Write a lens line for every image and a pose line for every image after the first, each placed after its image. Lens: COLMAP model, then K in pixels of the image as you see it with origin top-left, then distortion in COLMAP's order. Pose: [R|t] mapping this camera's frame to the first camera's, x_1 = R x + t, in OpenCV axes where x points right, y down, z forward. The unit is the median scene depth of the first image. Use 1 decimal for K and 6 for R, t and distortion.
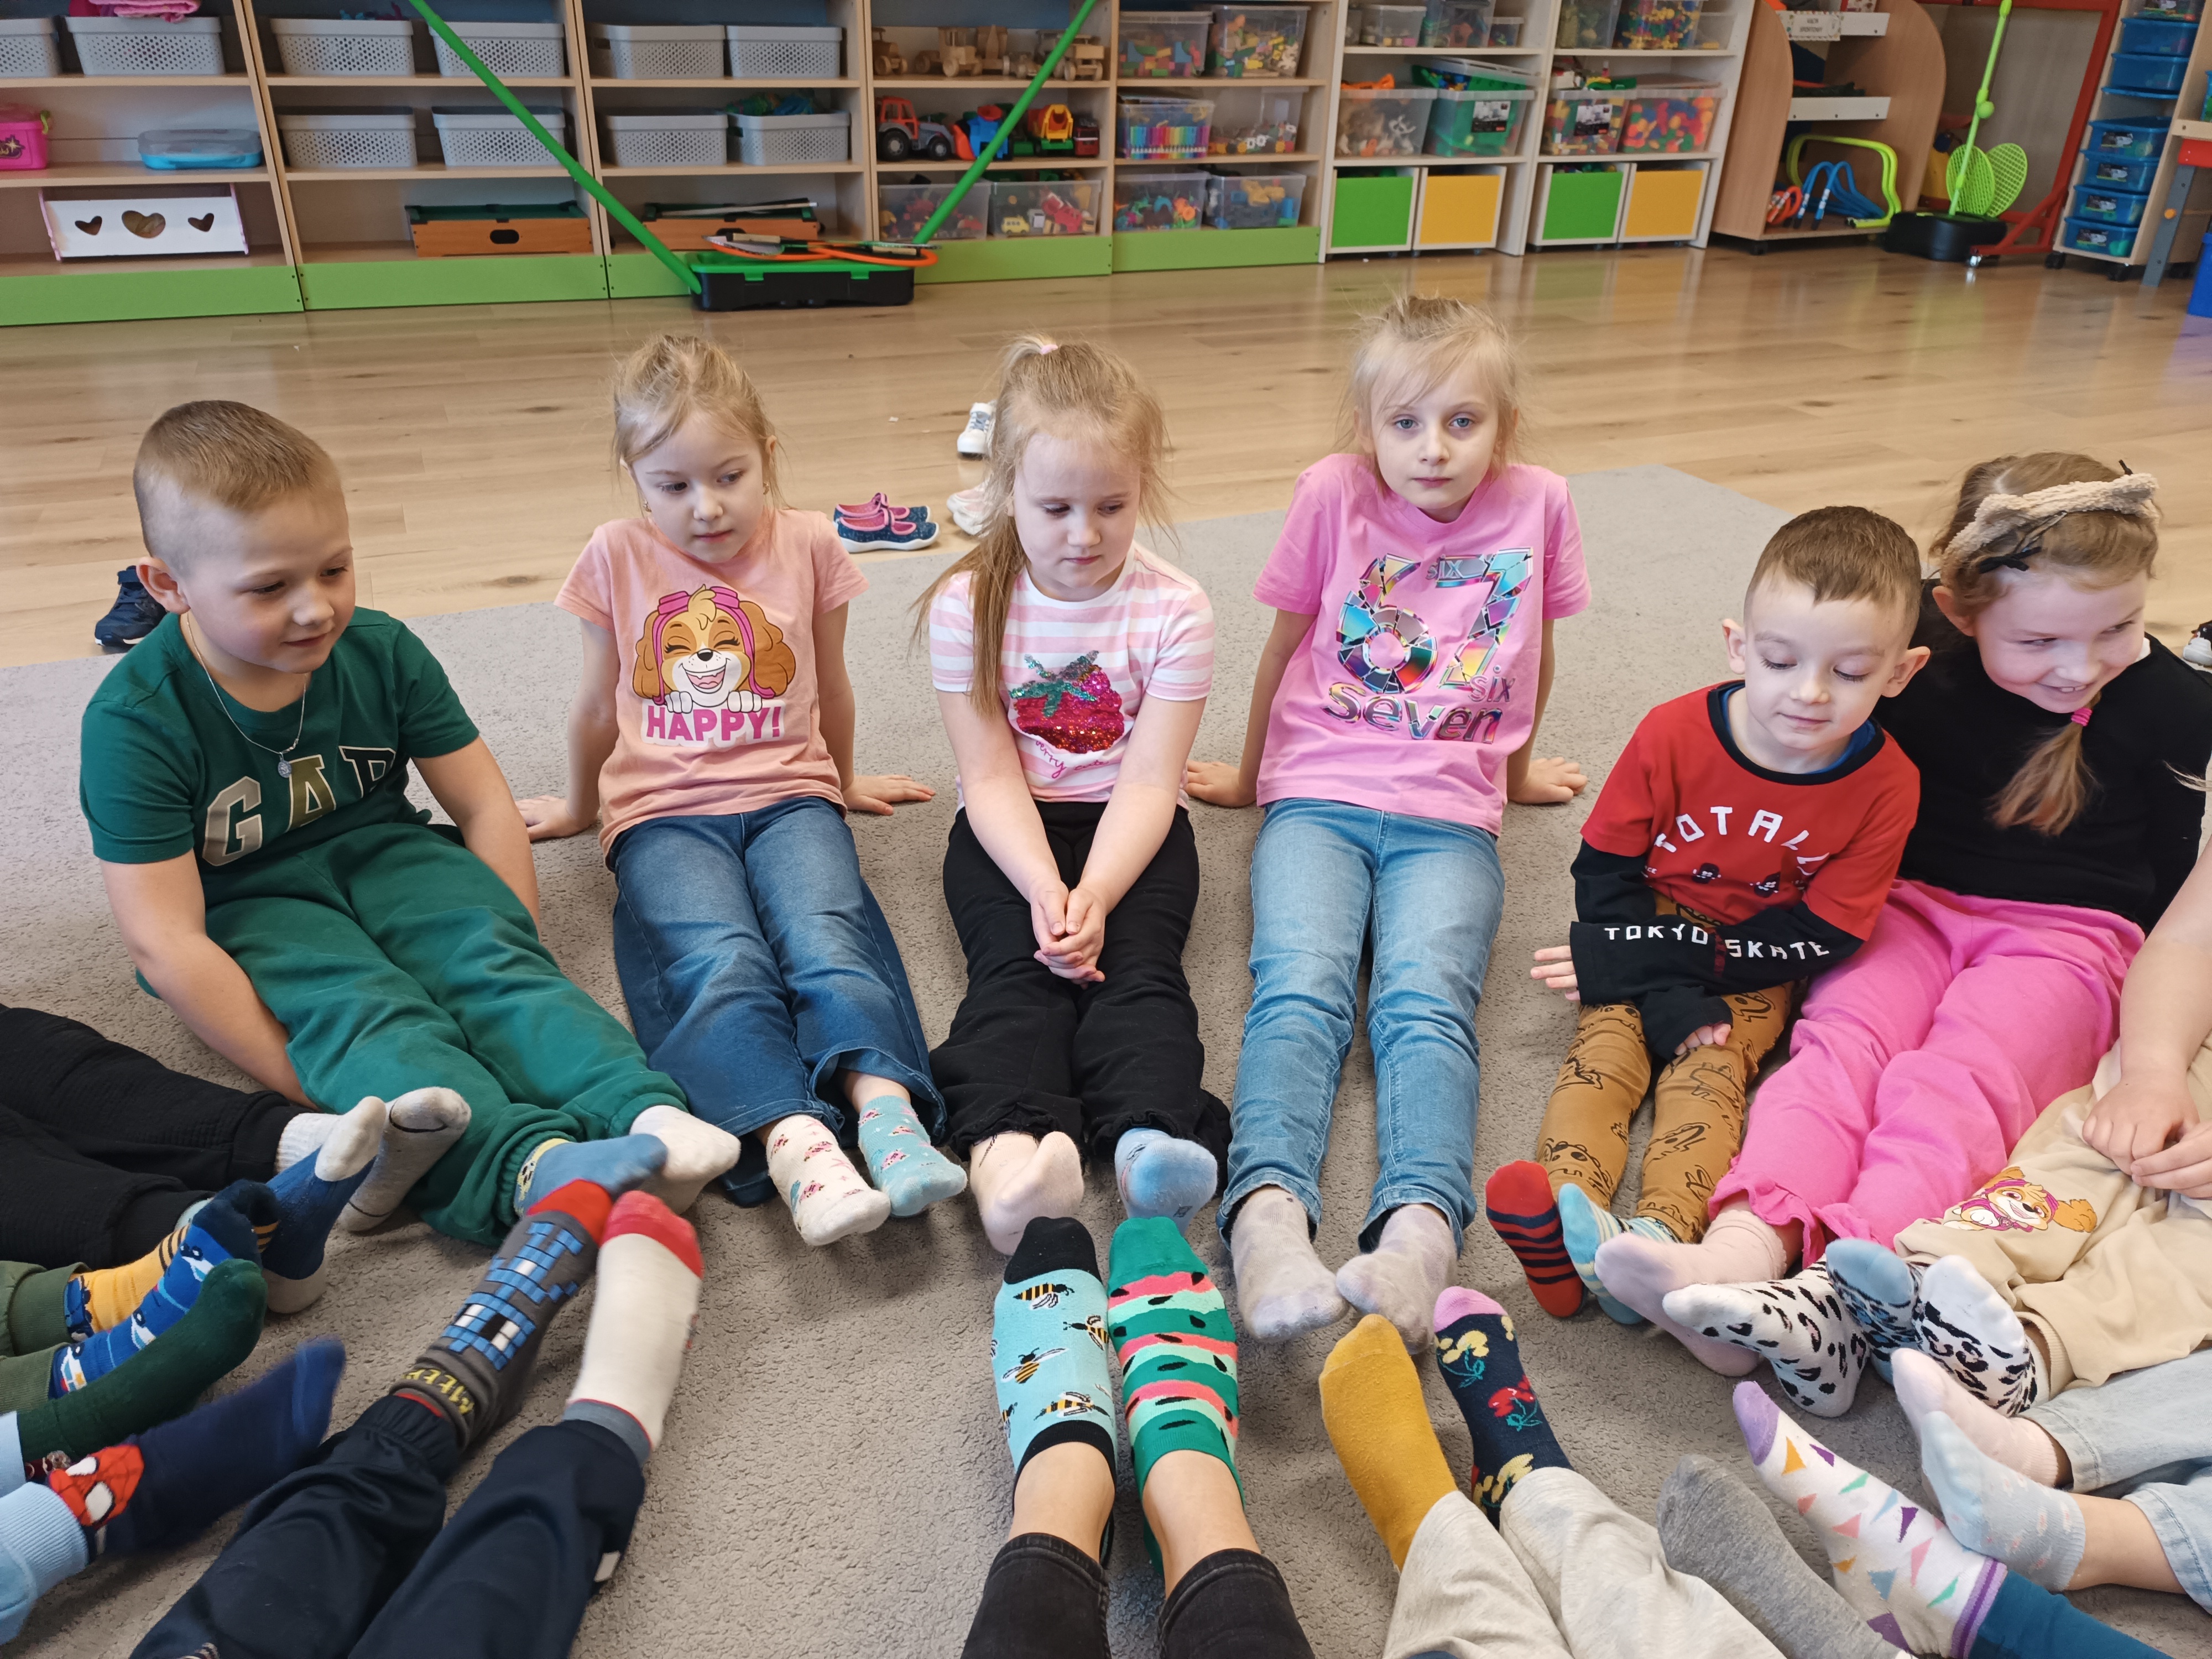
lens RADIAL K [[1621.3, 0, 1117.8], [0, 1621.3, 837.6], [0, 0, 1]] dist [0.032139, -0.024436]
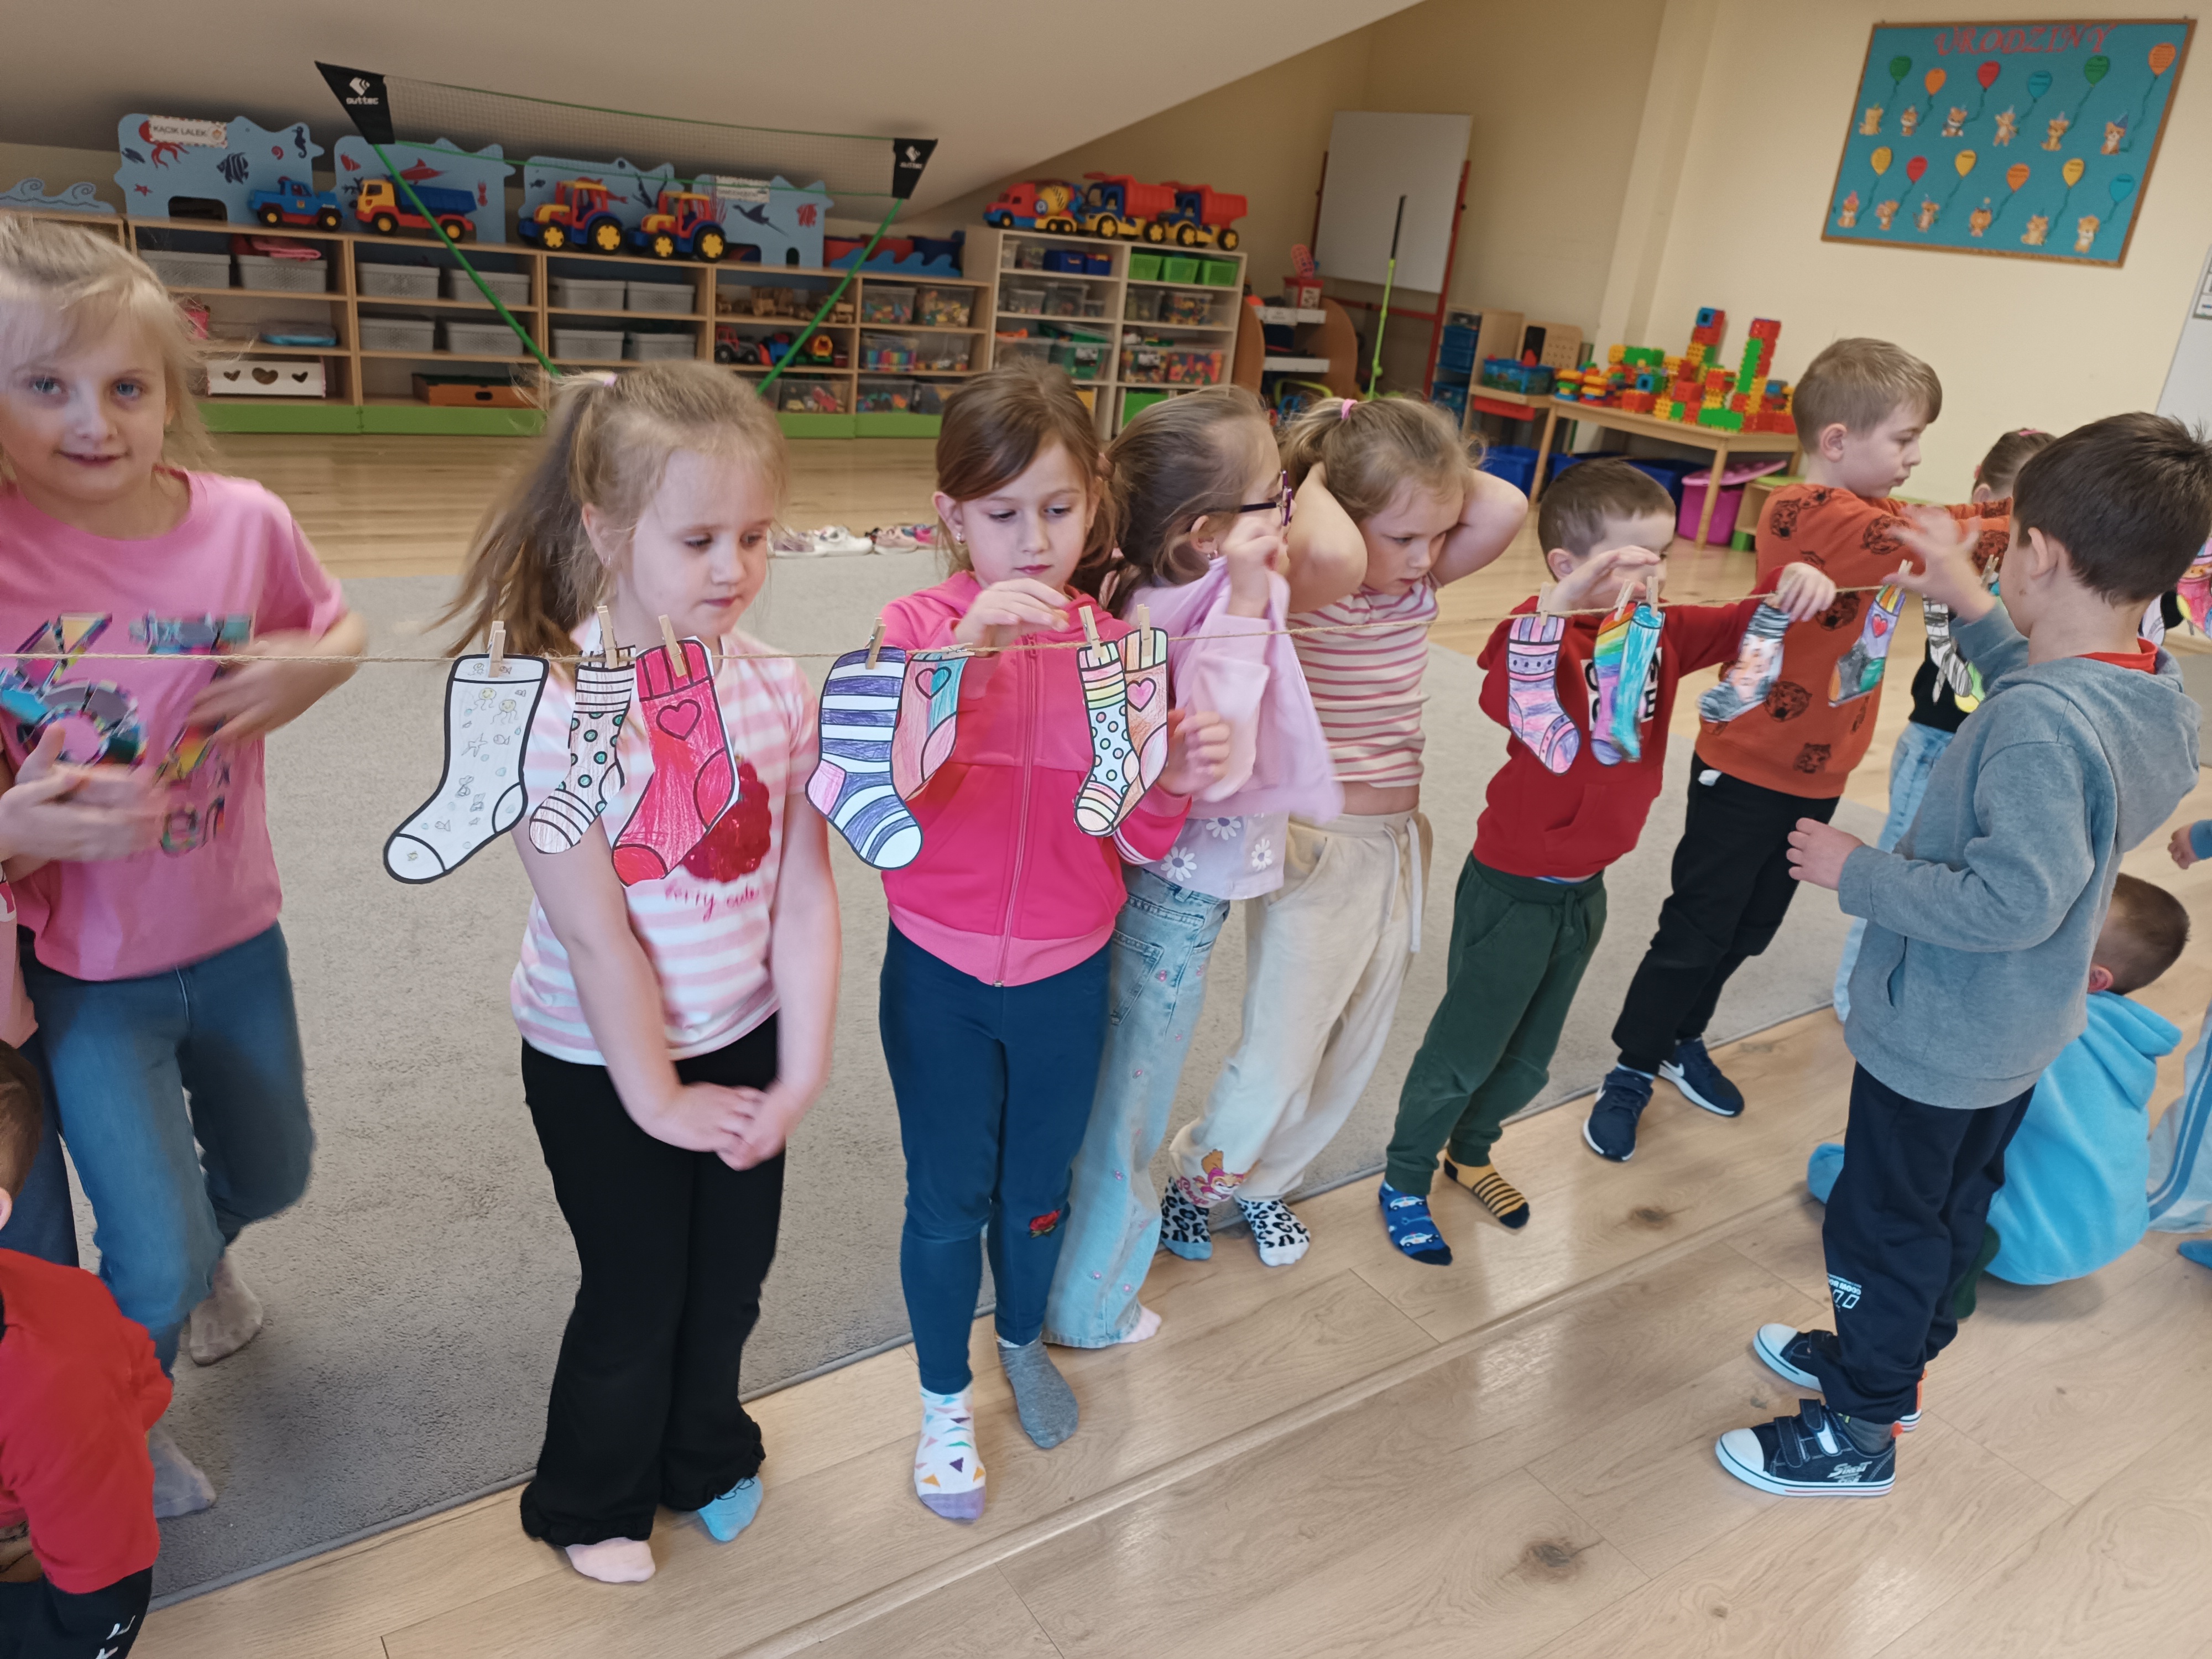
lens RADIAL K [[1621.3, 0, 1138.4], [0, 1621.3, 819.2], [0, 0, 1]] dist [0.032139, -0.024436]
pose [[0.975587, -0.001345, 0.219609, -0.085451], [0.026551, 0.993369, -0.111866, 0.217328], [-0.218003, 0.114966, 0.969153, -0.579820]]
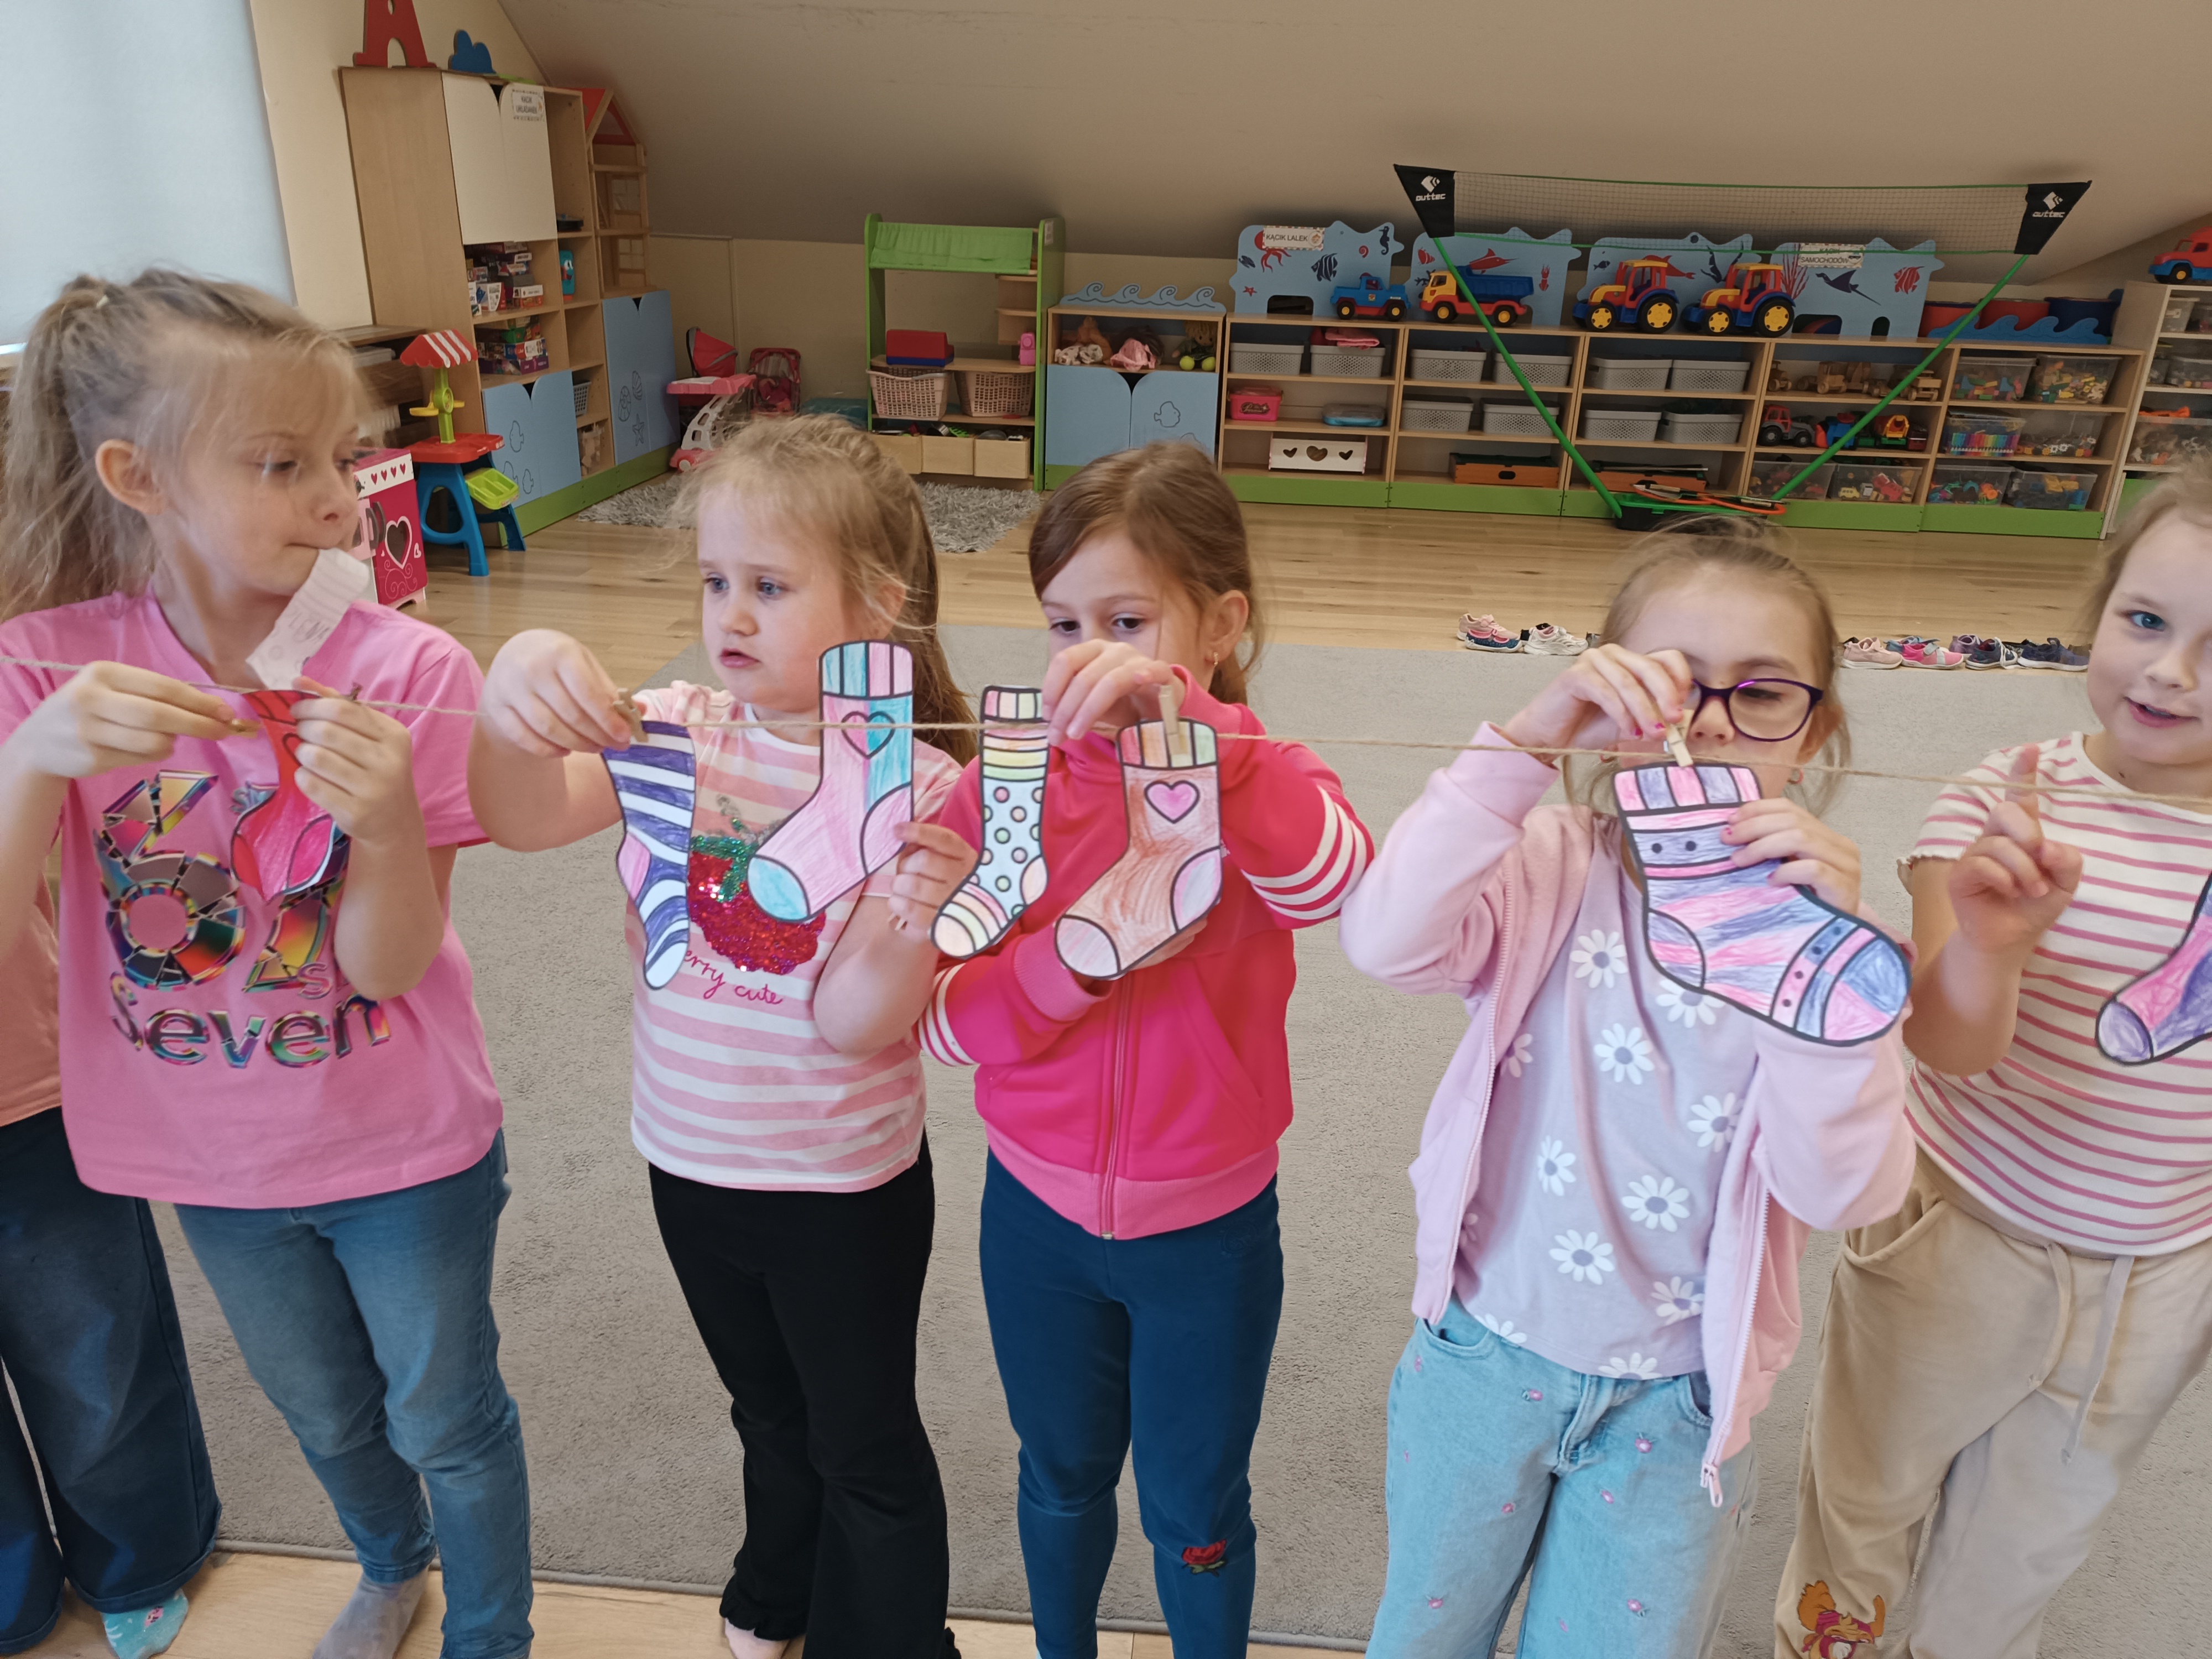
lens RADIAL K [[1621.3, 0, 1105.4], [0, 1621.3, 825.0], [0, 0, 1]] dist [0.032139, -0.024436]
pose [[0.877106, 0.178806, -0.445773, 0.054518], [-0.237261, 0.968273, -0.078448, 0.172329], [0.417603, 0.174572, 0.891702, -0.495109]]
